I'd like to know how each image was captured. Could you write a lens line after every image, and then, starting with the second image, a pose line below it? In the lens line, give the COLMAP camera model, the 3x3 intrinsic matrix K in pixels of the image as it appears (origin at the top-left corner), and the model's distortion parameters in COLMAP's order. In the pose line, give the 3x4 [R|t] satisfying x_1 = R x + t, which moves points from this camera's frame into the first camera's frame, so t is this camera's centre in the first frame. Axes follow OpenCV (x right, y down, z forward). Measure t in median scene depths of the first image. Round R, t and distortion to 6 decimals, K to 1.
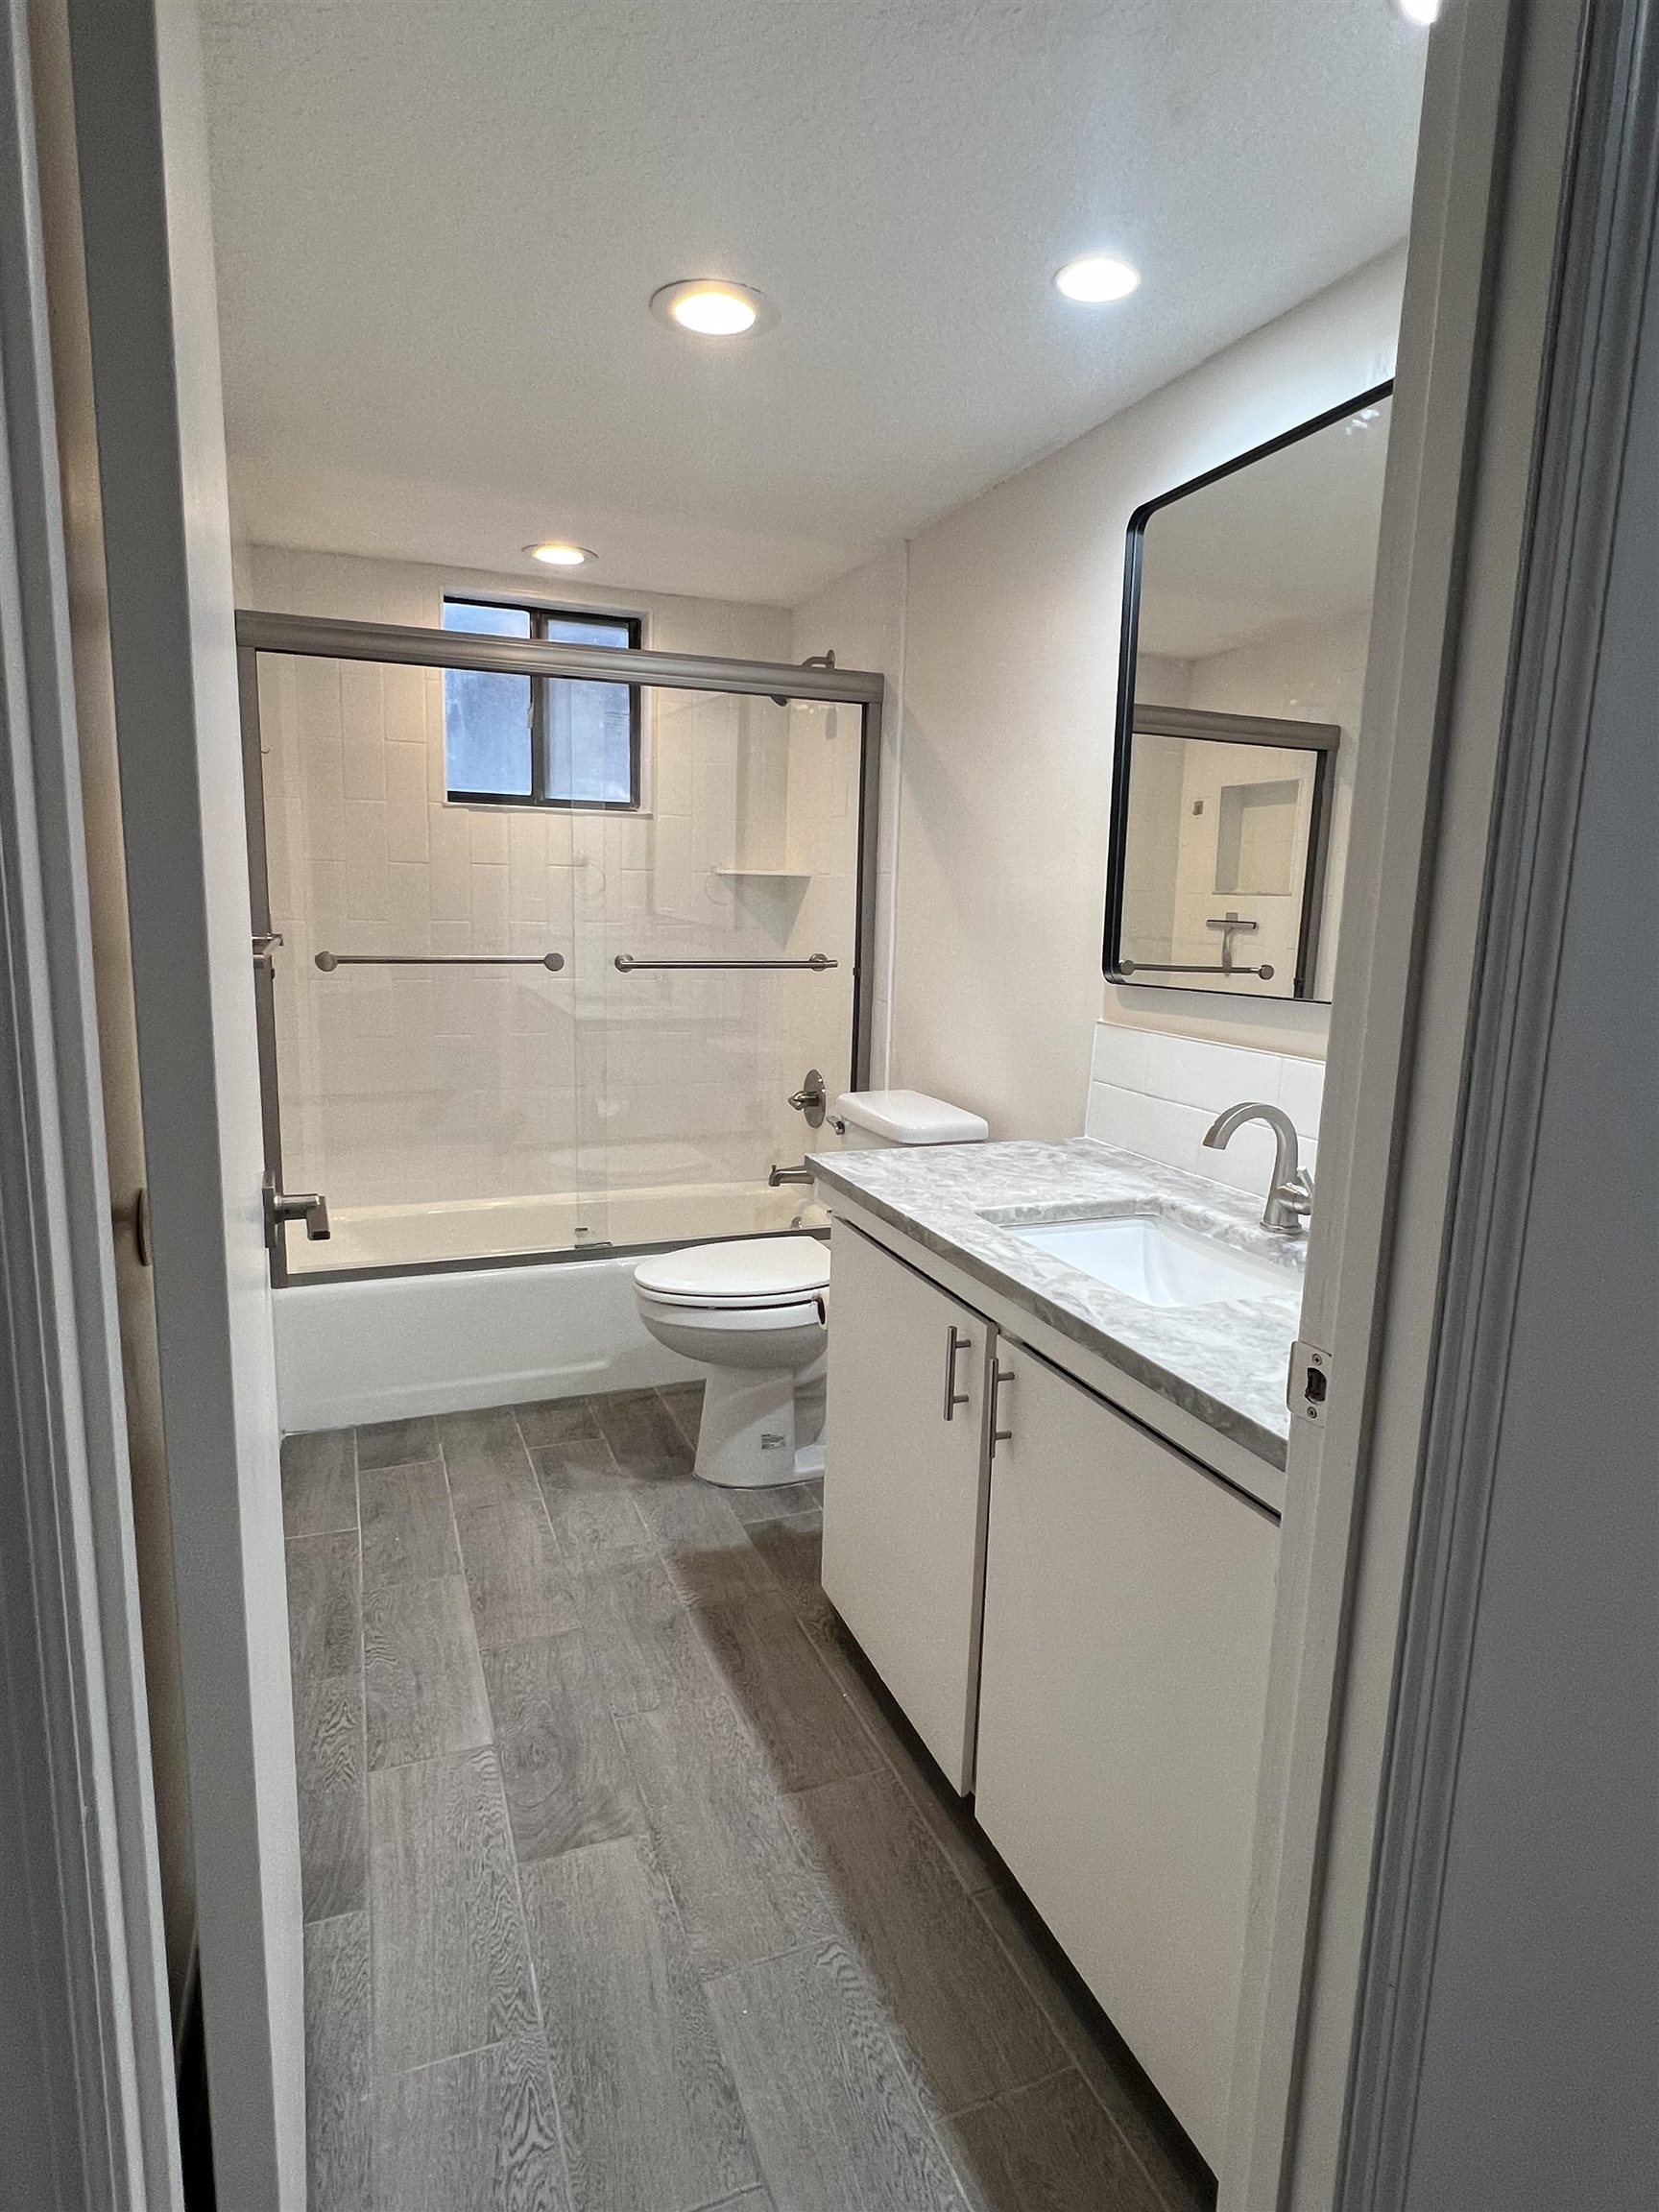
lens RADIAL K [[1221.0, 0, 832.6], [0, 1221.0, 1104.4], [0, 0, 1]] dist [-0.002254, 0.000132]
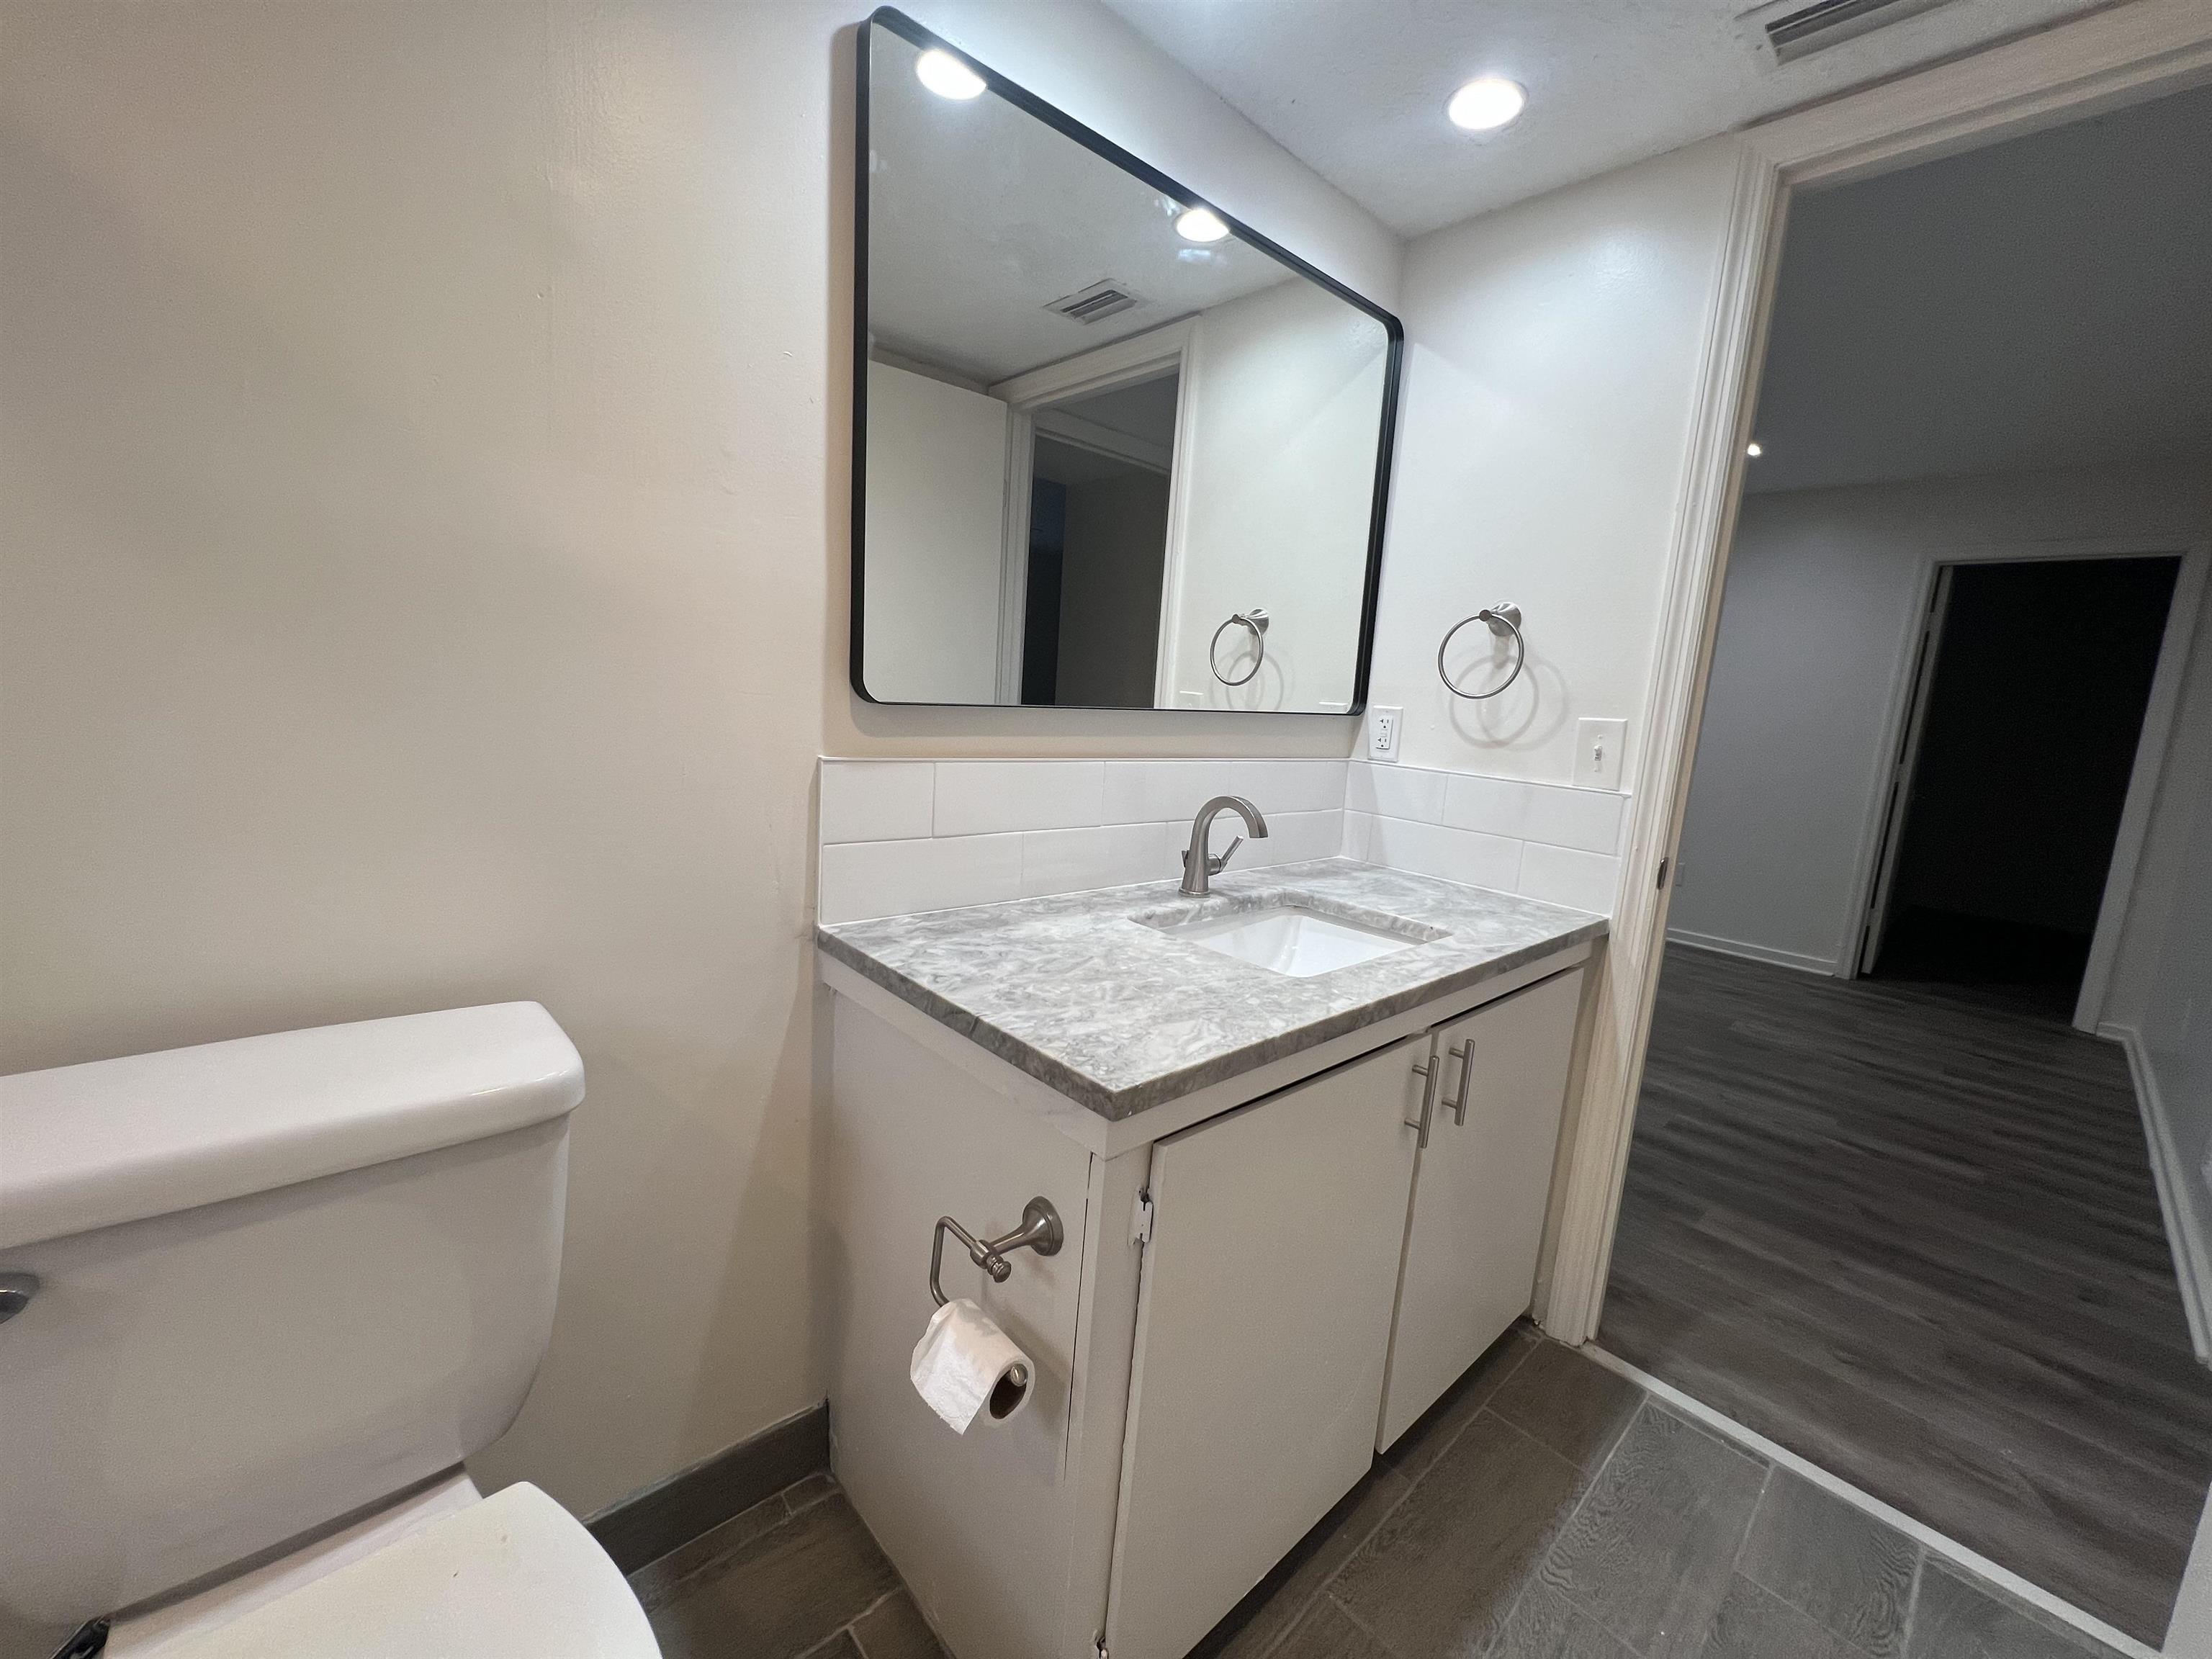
lens RADIAL K [[888.9, 0, 1103.3], [0, 888.9, 824.0], [0, 0, 1]] dist [-0.001982, 0.000455]
pose [[-0.360724, -0.194391, 0.912190, -0.323337], [0.074805, 0.968858, 0.236049, -0.147903], [-0.929668, 0.153385, -0.334949, 1.080558]]
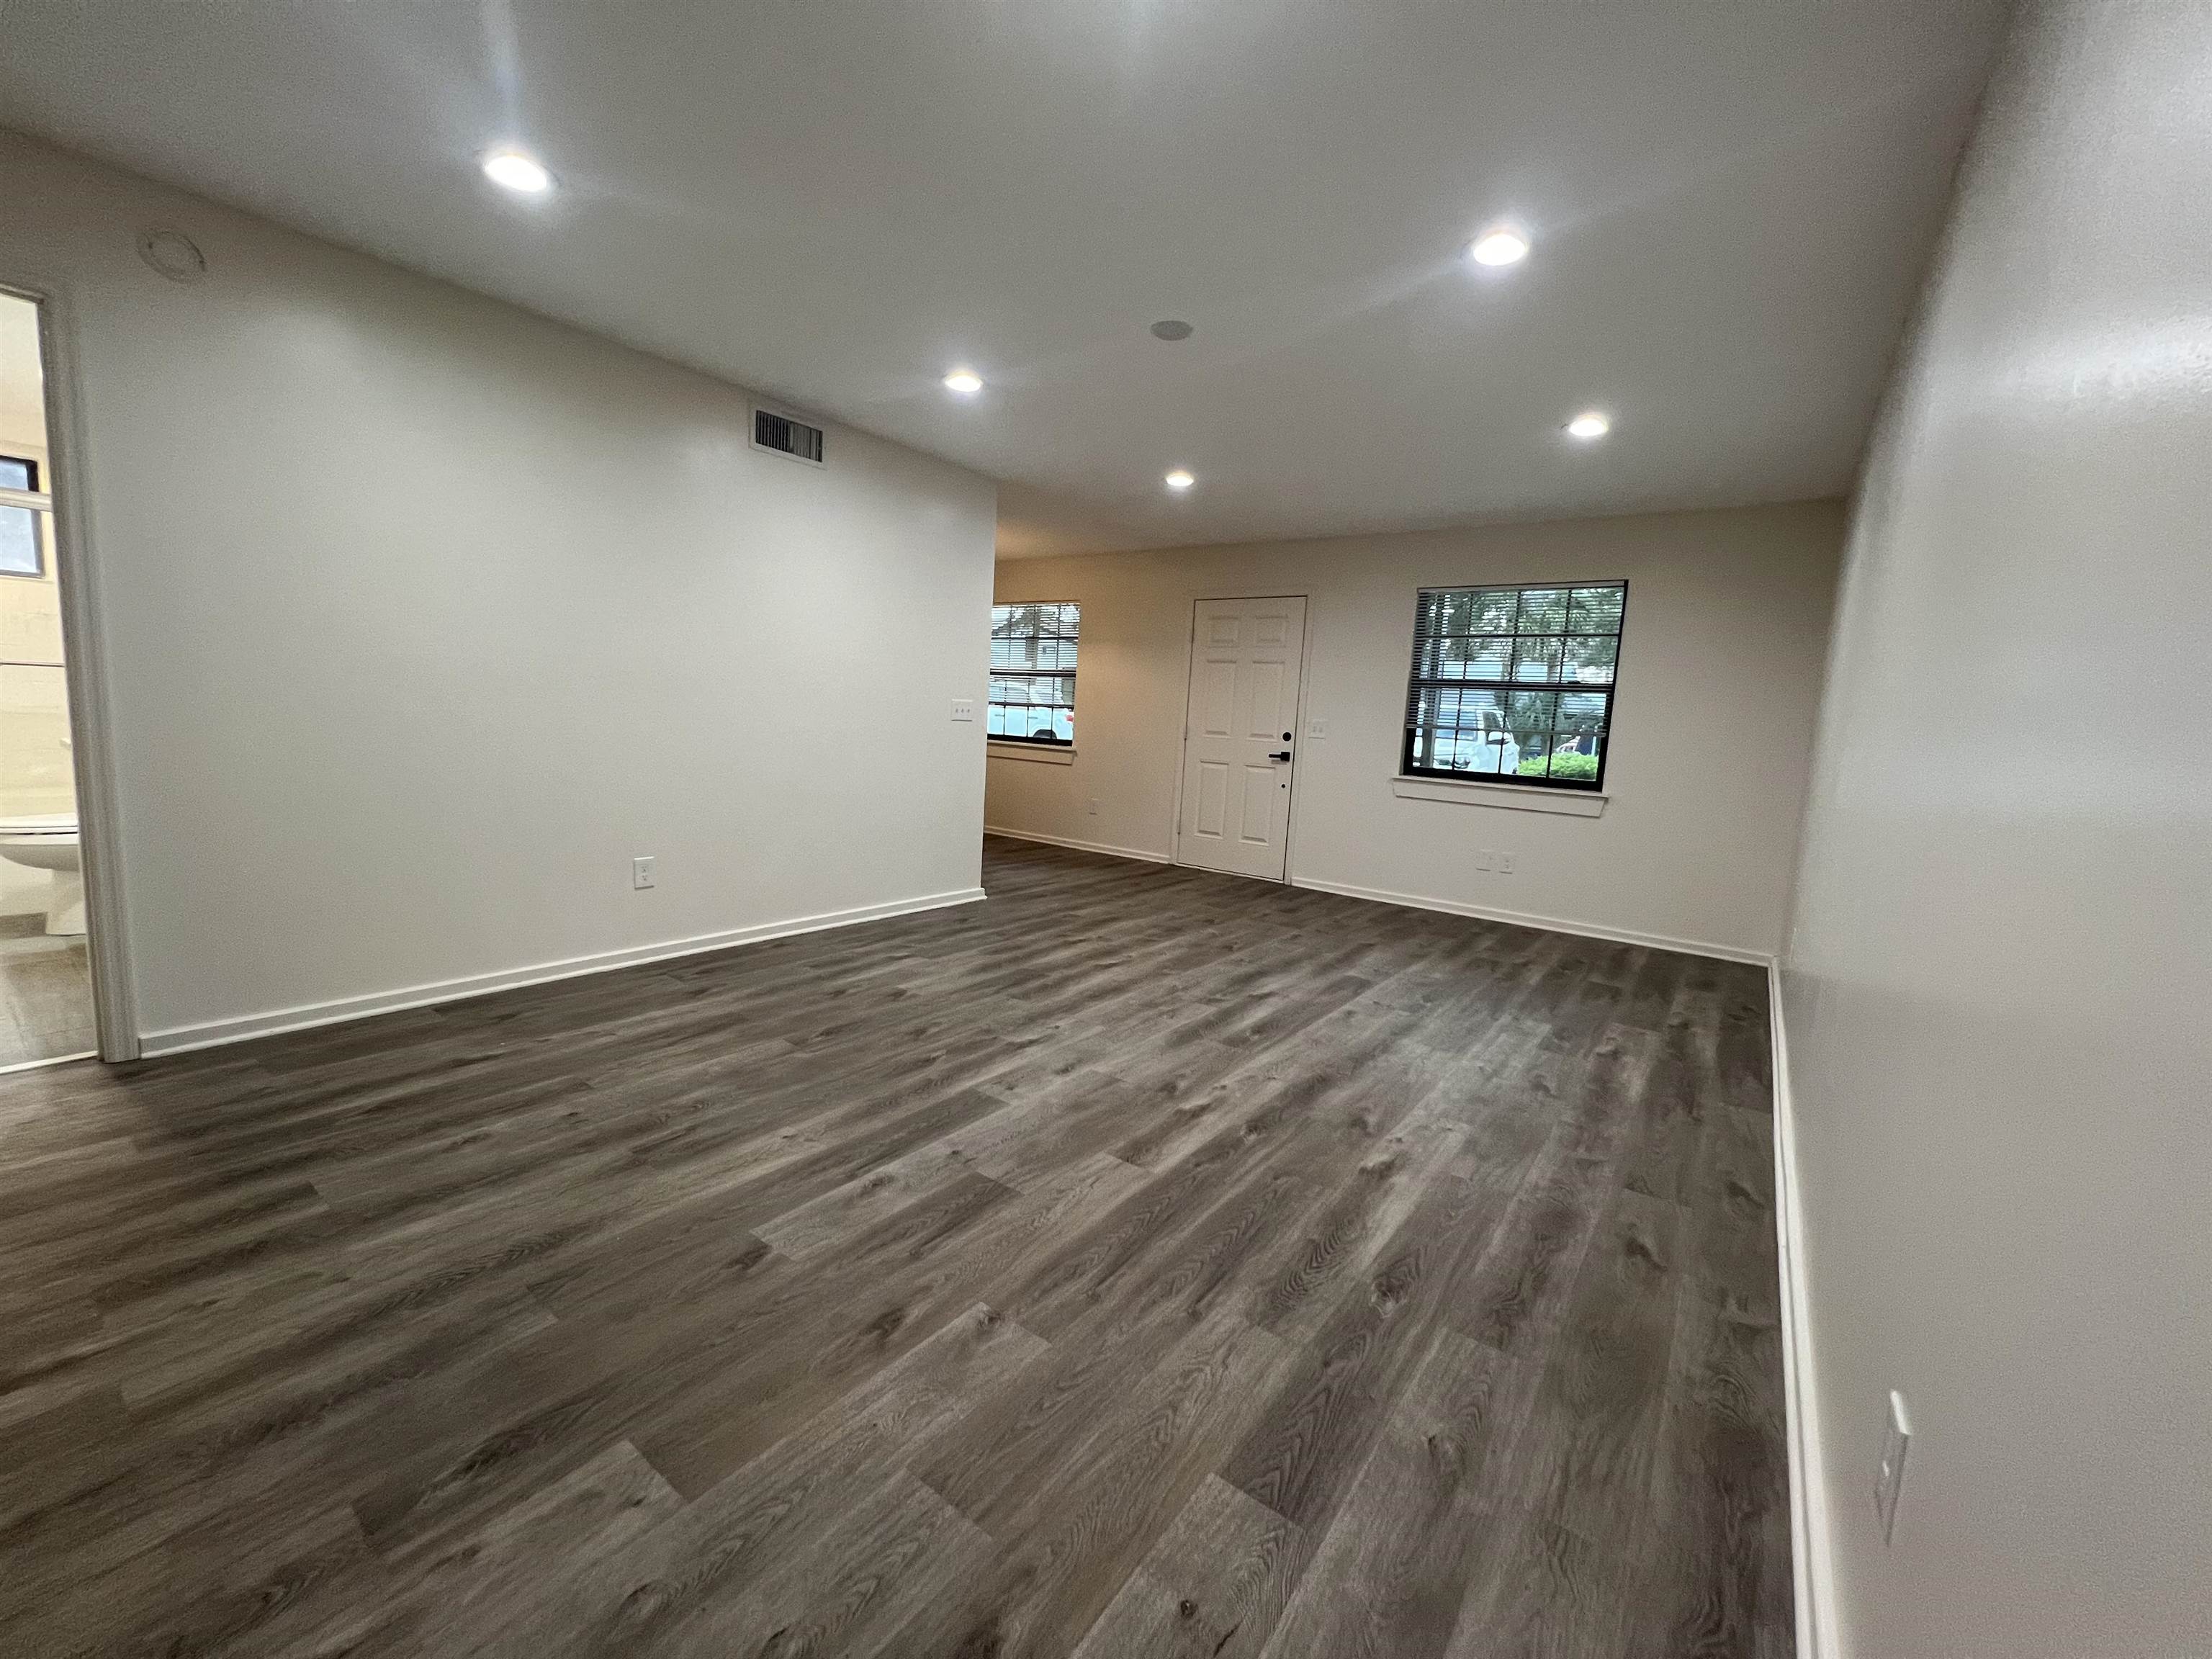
lens RADIAL K [[888.9, 0, 1103.3], [0, 888.9, 824.0], [0, 0, 1]] dist [-0.001982, 0.000455]
pose [[0.848442, -0.045324, 0.527344, 0.686604], [0.056578, 0.998385, -0.005220, 0.304295], [-0.526256, 0.034265, 0.849636, -1.250369]]
